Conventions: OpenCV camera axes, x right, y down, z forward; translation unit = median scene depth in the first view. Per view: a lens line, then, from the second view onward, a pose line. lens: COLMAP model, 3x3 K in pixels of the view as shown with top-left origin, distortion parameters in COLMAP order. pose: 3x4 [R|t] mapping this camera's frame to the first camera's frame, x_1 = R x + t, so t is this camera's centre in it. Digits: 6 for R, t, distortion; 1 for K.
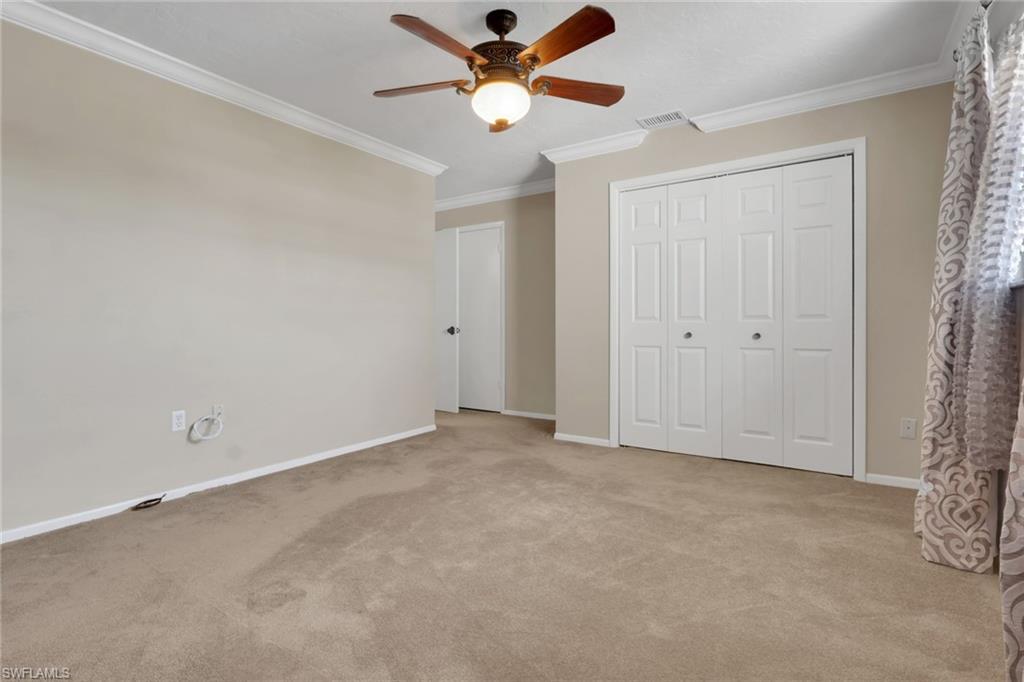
lens RADIAL K [[496.4, 0, 510.2], [0, 496.4, 328.1], [0, 0, 1]] dist [-0.000061, -0.000158]
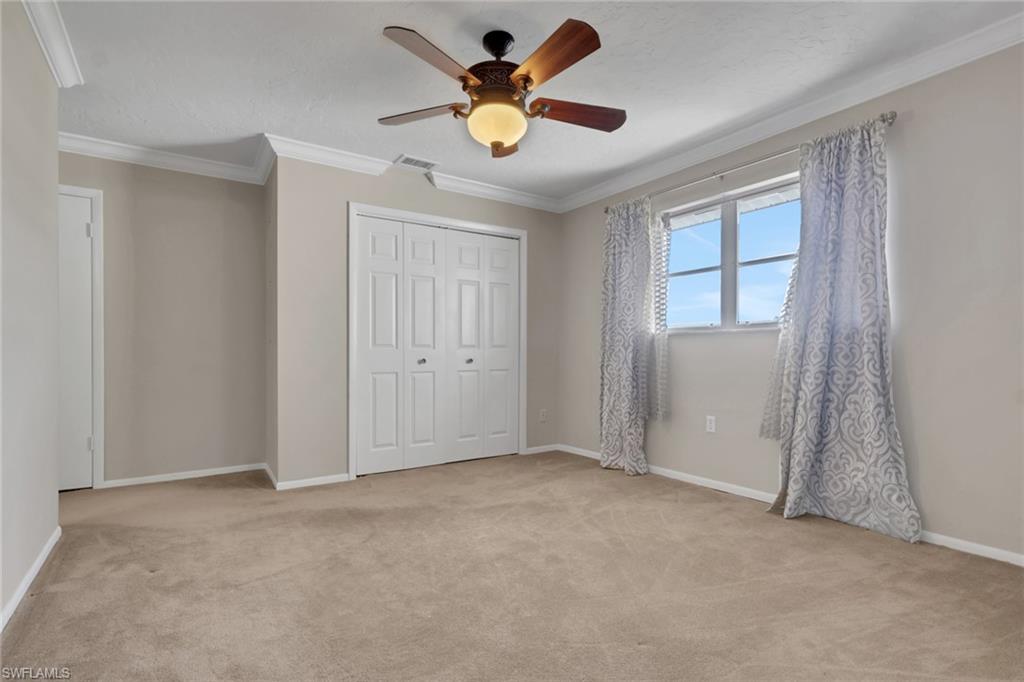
lens RADIAL K [[482.6, 0, 508.3], [0, 482.6, 356.2], [0, 0, 1]] dist [-0.001186, -0.000078]
pose [[0.382860, -0.003303, 0.923800, -0.630596], [0.004120, 0.999990, 0.001868, 0.001791], [-0.923797, 0.003091, 0.382870, 0.432799]]
